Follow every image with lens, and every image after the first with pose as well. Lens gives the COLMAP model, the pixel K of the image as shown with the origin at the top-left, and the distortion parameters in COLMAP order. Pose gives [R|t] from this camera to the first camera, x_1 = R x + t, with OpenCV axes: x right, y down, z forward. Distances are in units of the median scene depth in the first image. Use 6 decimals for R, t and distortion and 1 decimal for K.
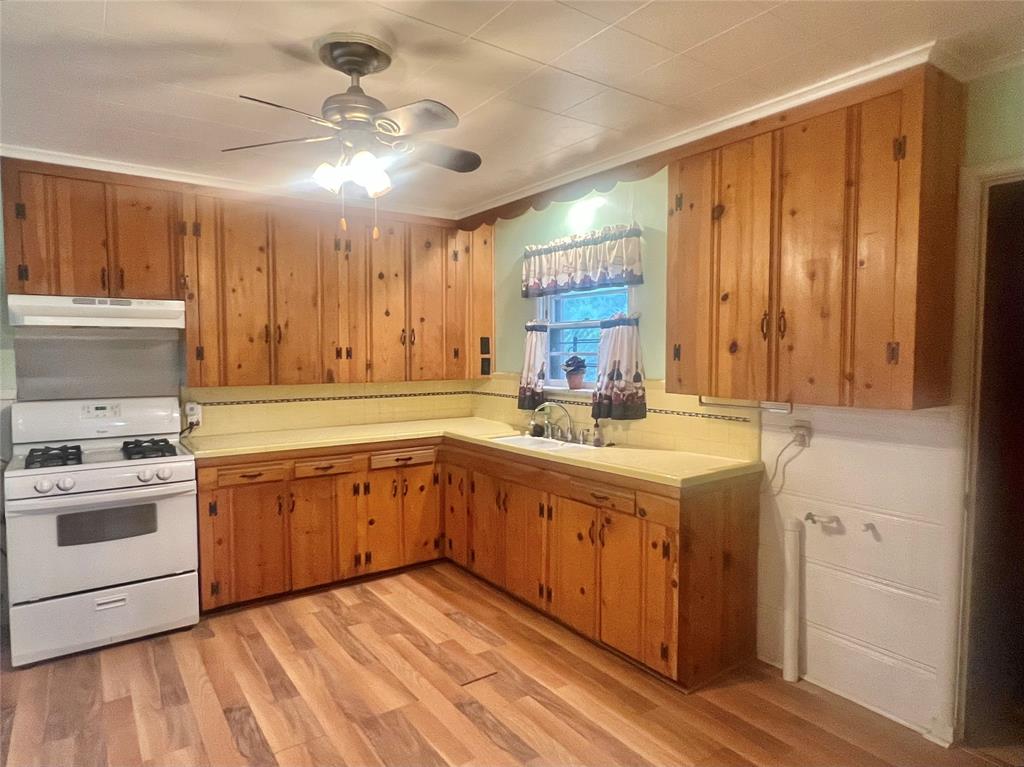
lens RADIAL K [[624.4, 0, 512.0], [0, 624.4, 383.5], [0, 0, 1]] dist [-0.005926, -0.001112]
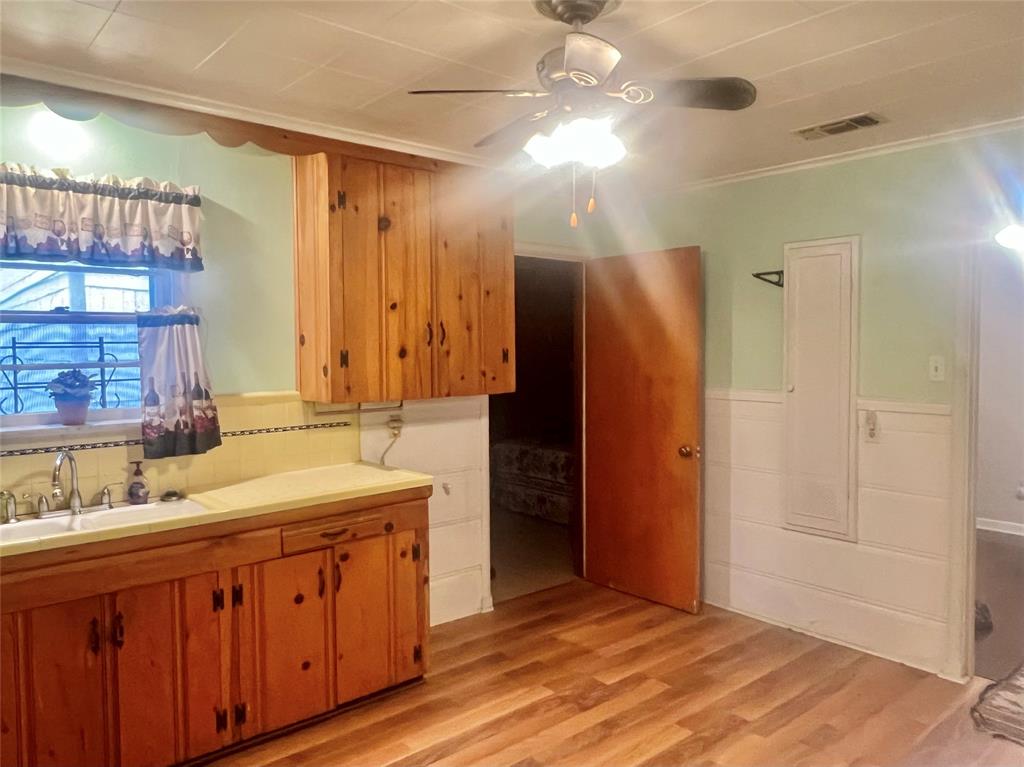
lens RADIAL K [[713.0, 0, 512.0], [0, 713.0, 383.5], [0, 0, 1]] dist [0.000413, -0.001475]
pose [[-0.090846, -0.048846, 0.994666, -0.824266], [0.061998, 0.996582, 0.054603, -0.055534], [-0.993933, 0.066628, -0.087507, 0.841161]]
